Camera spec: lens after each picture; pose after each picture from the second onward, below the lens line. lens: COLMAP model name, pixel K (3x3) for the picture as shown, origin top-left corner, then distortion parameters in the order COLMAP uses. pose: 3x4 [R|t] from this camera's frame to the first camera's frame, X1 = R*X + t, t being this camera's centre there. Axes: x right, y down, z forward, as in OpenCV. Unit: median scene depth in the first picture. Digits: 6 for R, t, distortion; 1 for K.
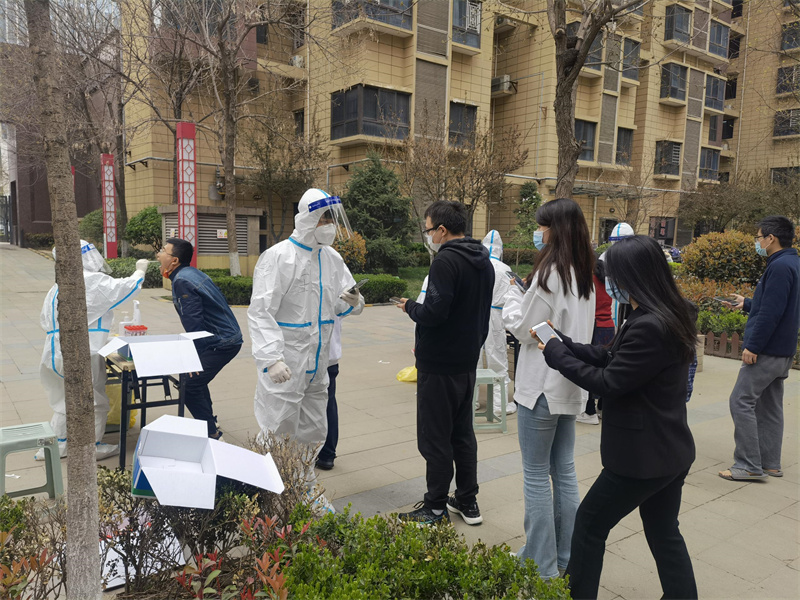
lens RADIAL K [[621.8, 0, 400.0], [0, 621.8, 300.0], [0, 0, 1]] dist [0.089083, -0.001231]
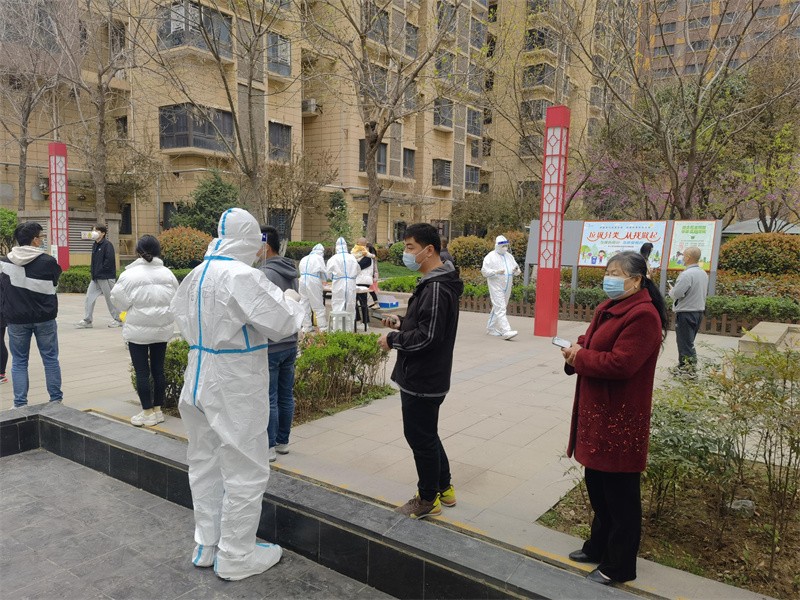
lens RADIAL K [[621.8, 0, 400.0], [0, 621.8, 300.0], [0, 0, 1]] dist [0.089083, -0.001231]
pose [[0.949982, -0.033881, 0.310462, -0.052210], [0.032019, 0.999426, 0.011094, 0.011016], [-0.310660, -0.000599, 0.950521, -0.162166]]
